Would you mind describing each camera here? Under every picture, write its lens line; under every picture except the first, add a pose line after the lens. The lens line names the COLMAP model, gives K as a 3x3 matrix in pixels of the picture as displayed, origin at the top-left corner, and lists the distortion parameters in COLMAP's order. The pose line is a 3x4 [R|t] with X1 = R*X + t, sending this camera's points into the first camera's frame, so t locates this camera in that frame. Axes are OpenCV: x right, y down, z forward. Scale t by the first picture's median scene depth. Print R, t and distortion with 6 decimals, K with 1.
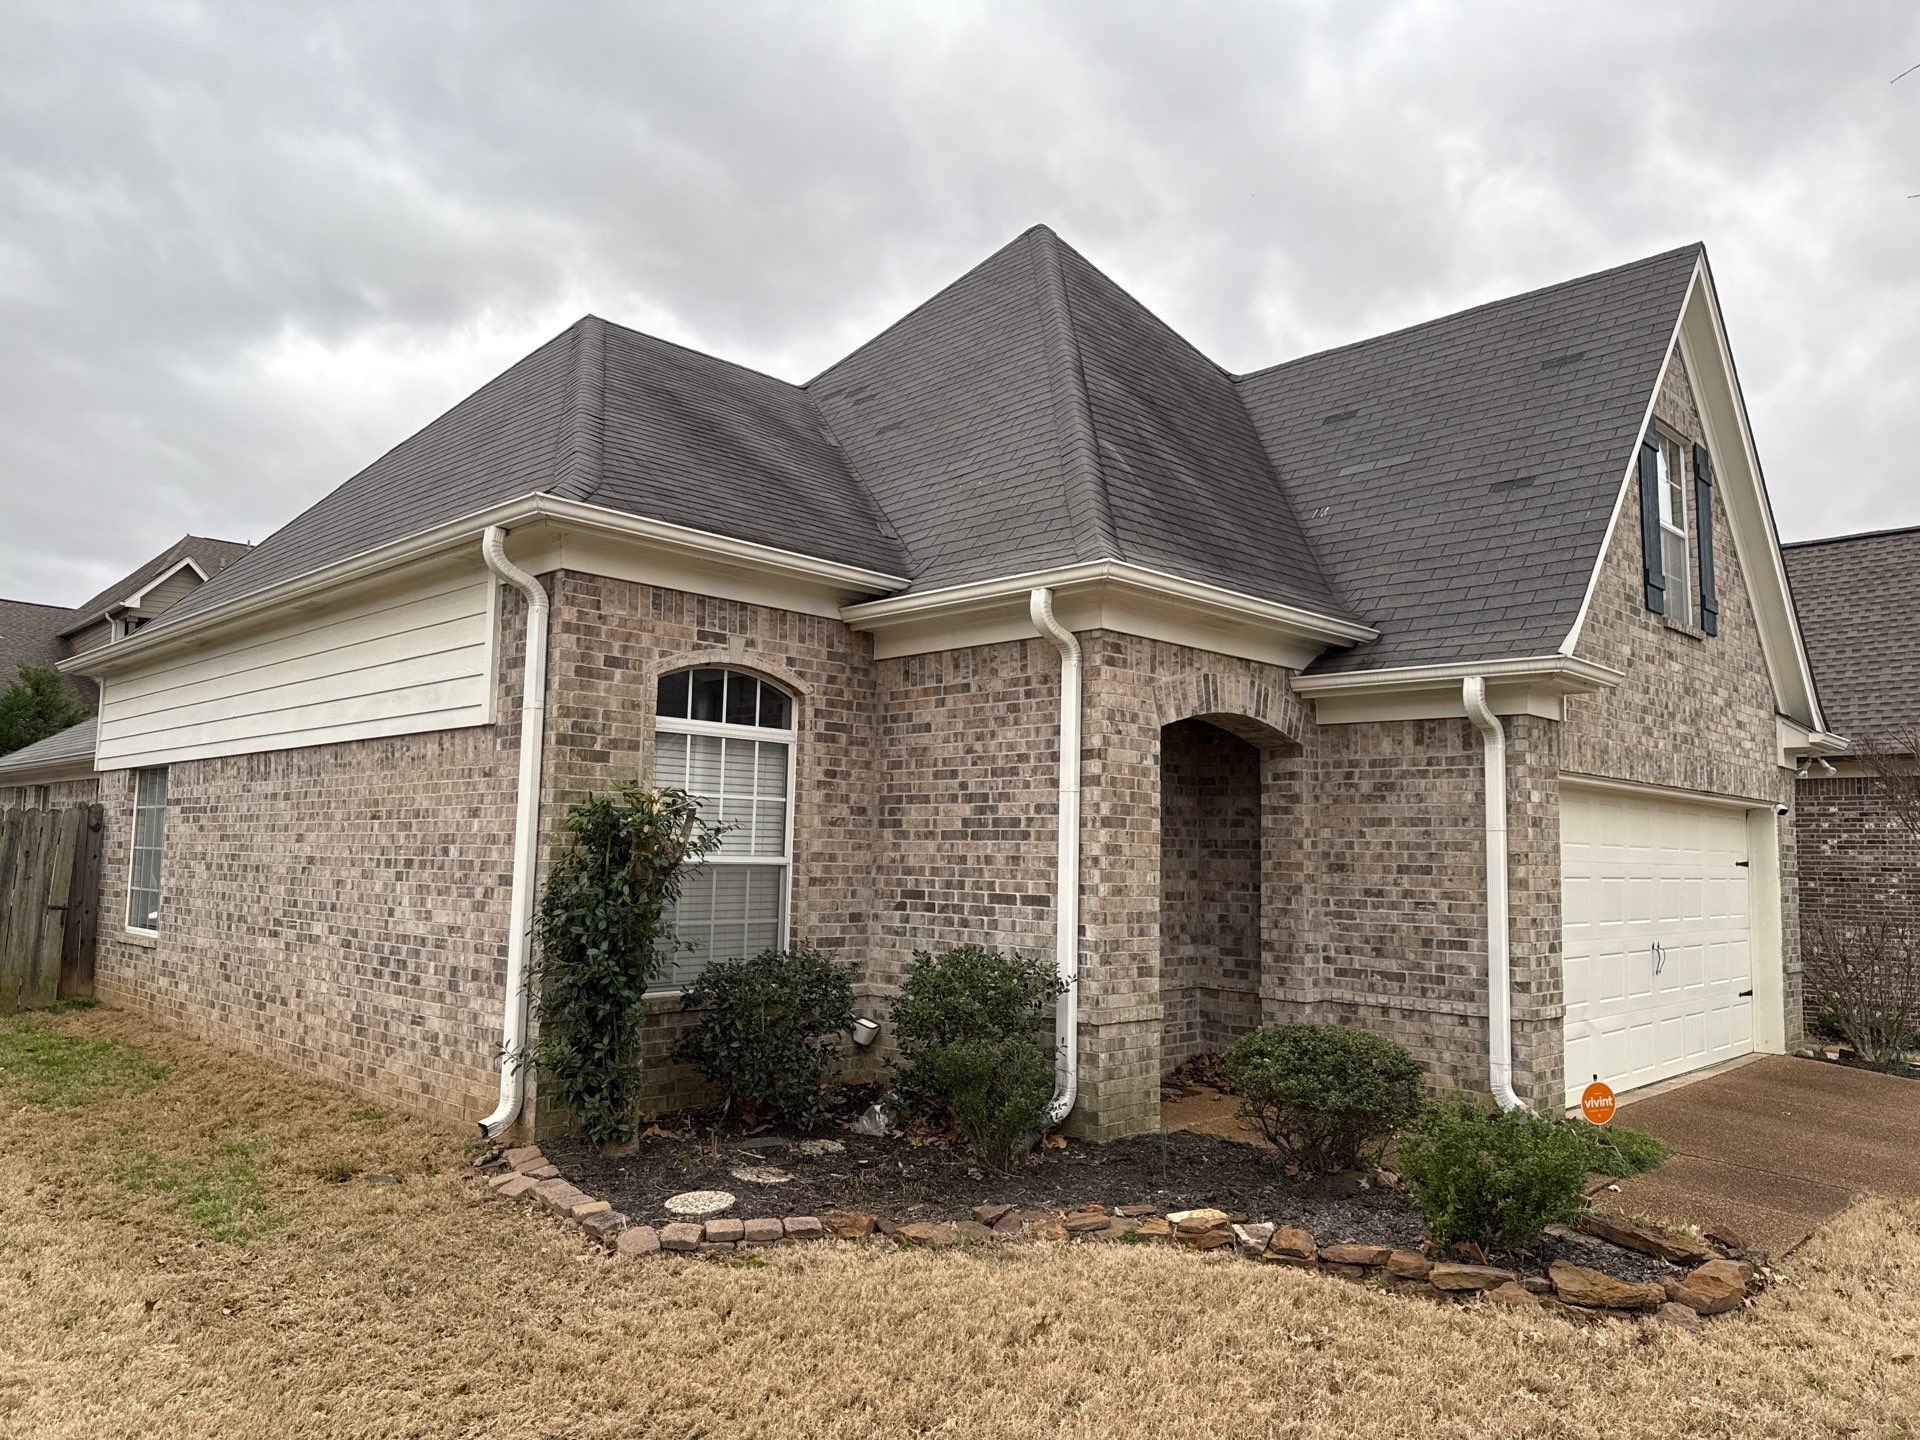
lens RADIAL K [[1414.3, 0, 918.0], [0, 1414.3, 723.3], [0, 0, 1]] dist [0.079679, -0.061125]
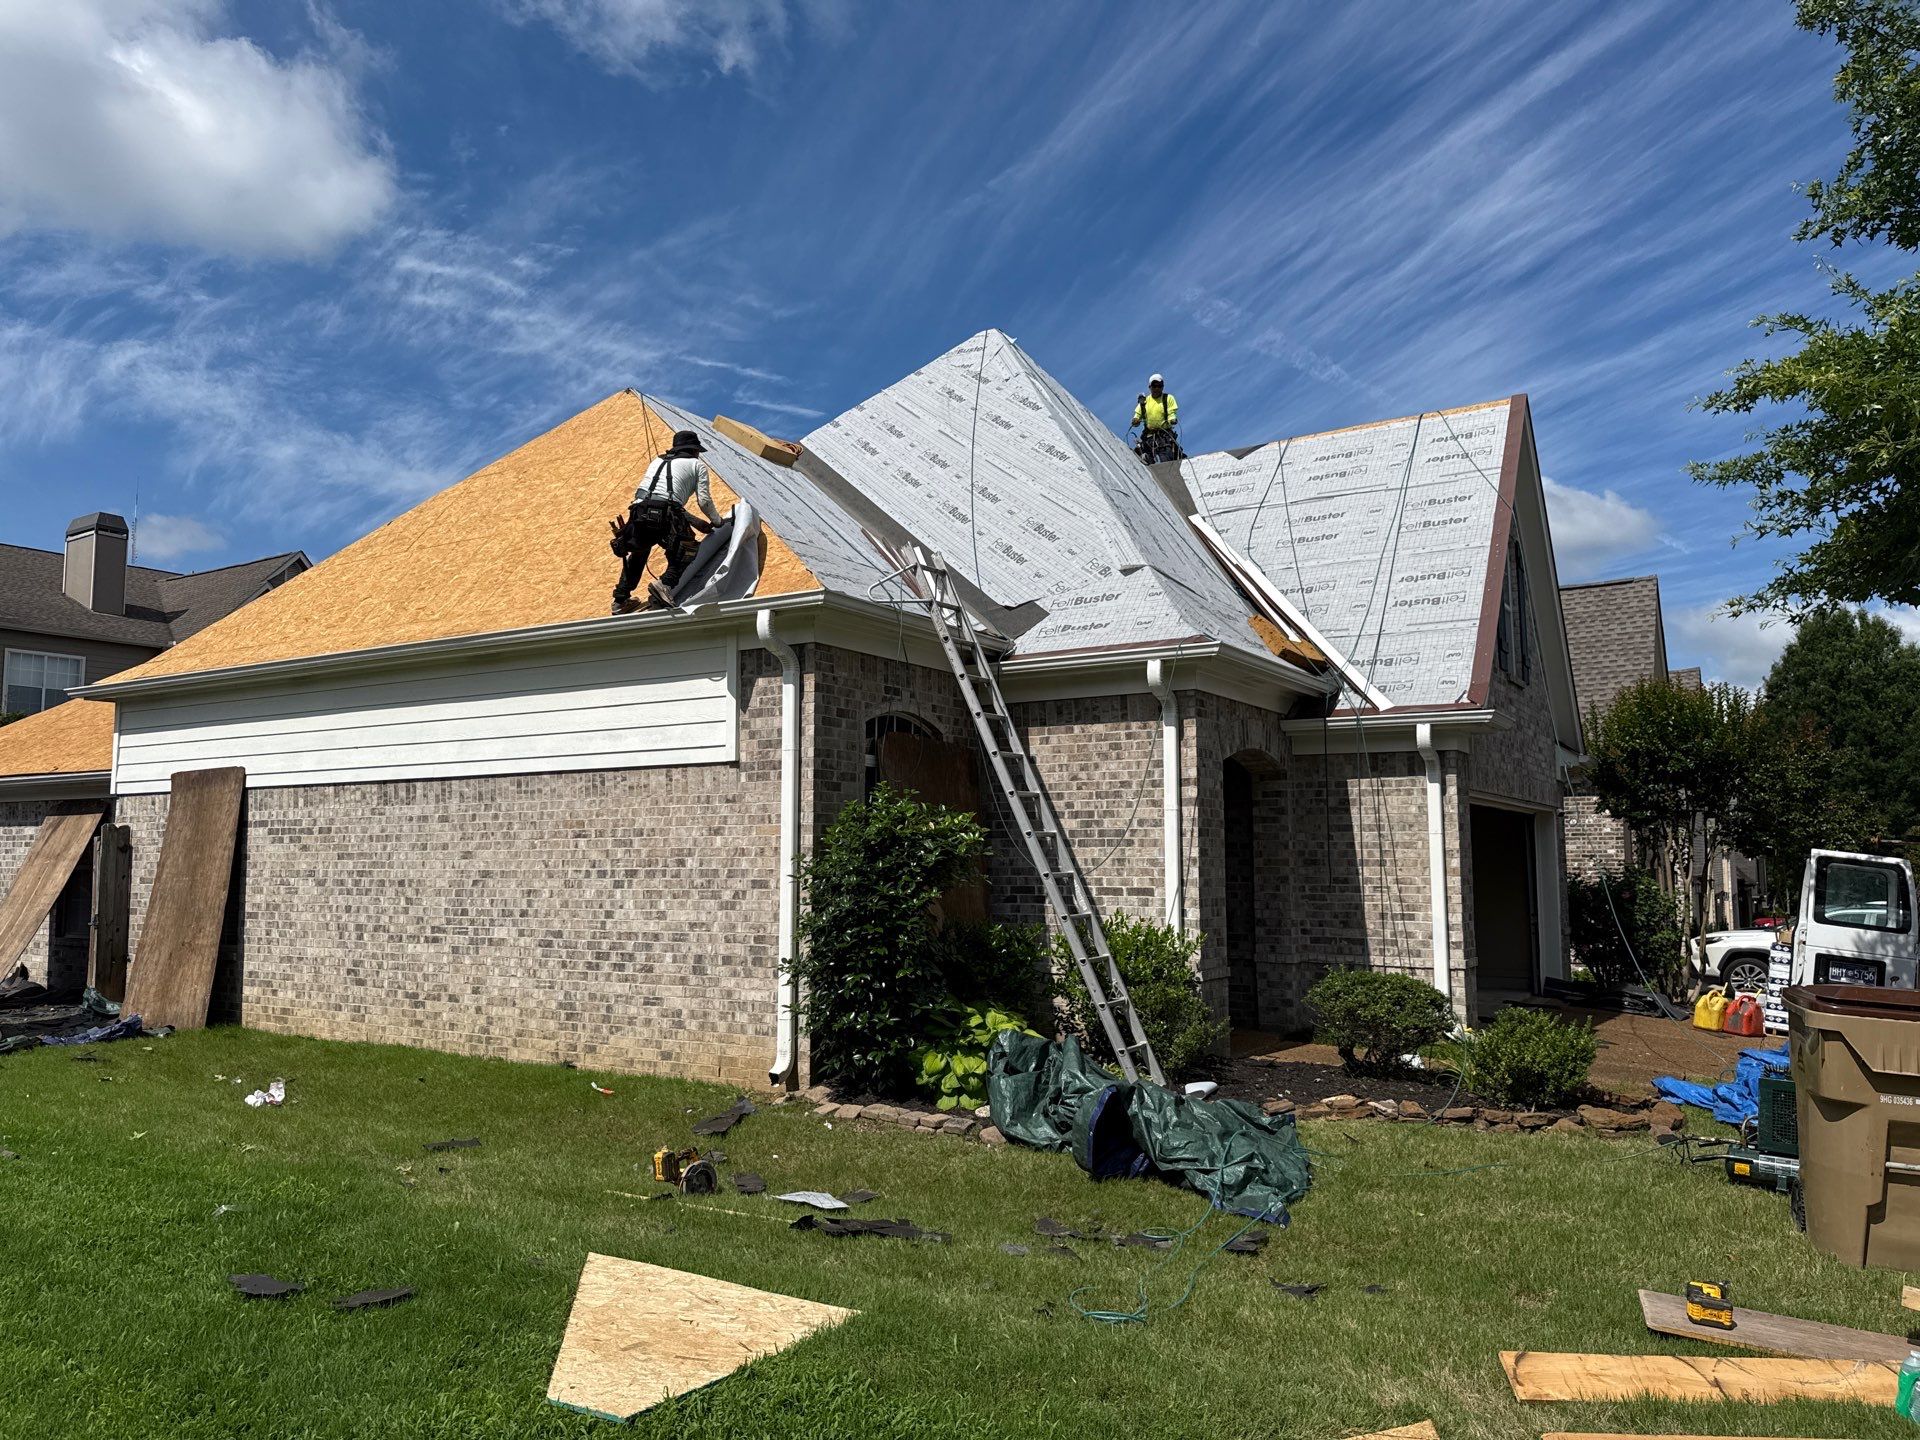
lens RADIAL K [[1414.3, 0, 969.3], [0, 1414.3, 705.7], [0, 0, 1]] dist [0.079679, -0.061125]
pose [[0.973050, 0.005210, 0.230536, -0.343601], [-0.001934, 0.999894, -0.014432, -0.027214], [-0.230587, 0.013597, 0.972957, -0.238763]]
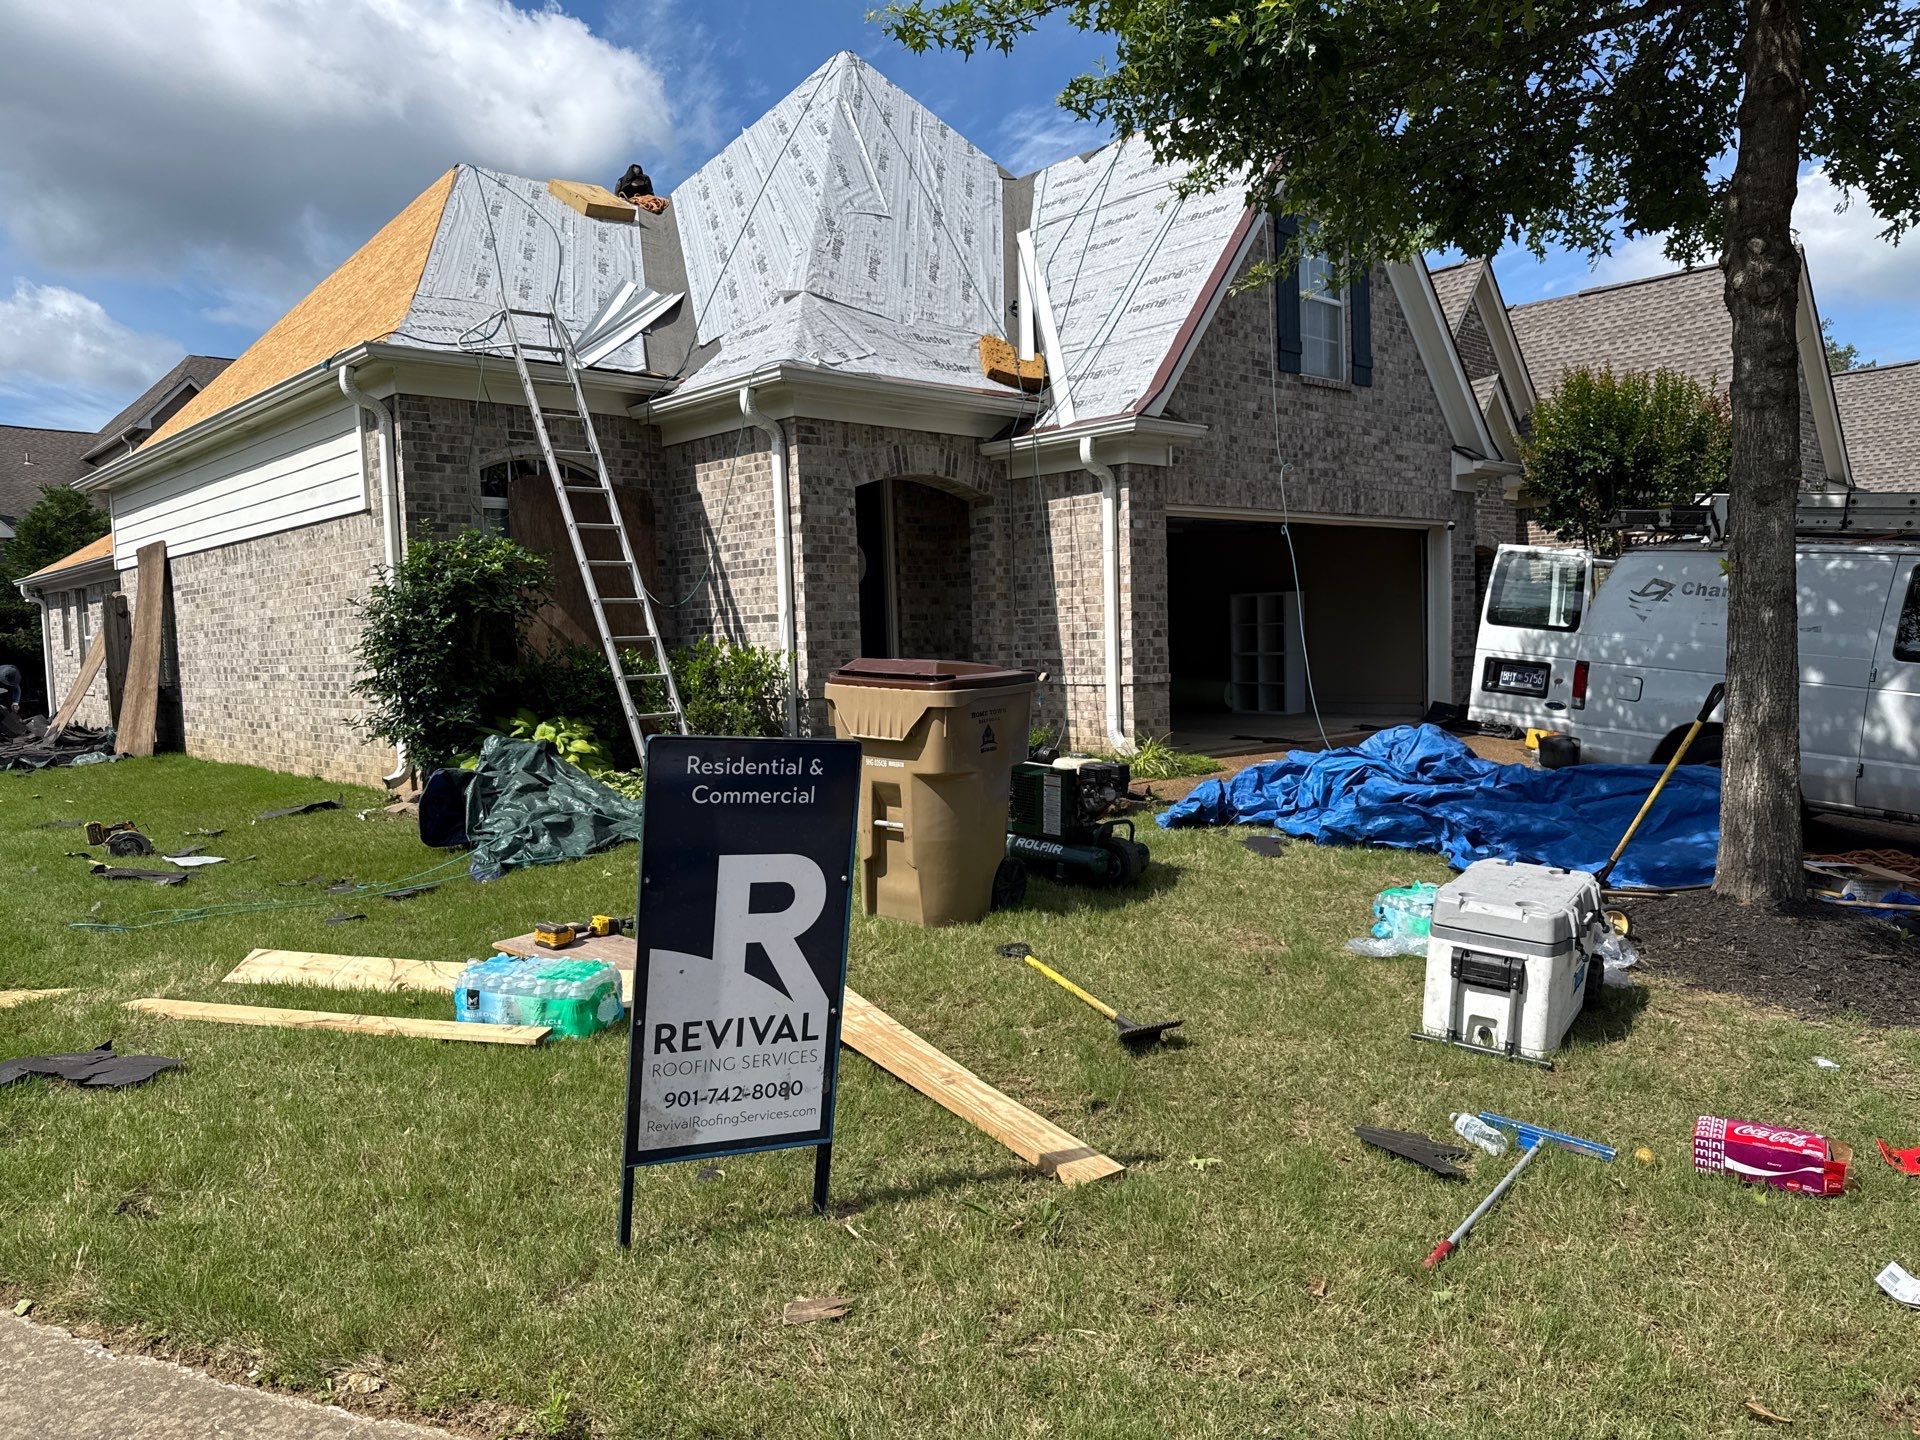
lens RADIAL K [[1414.3, 0, 908.9], [0, 1414.3, 745.3], [0, 0, 1]] dist [0.079679, -0.061125]
pose [[0.998115, -0.048620, -0.037453, 0.241079], [0.054279, 0.984127, 0.168958, 0.017723], [0.028644, -0.170673, 0.984911, -0.363639]]
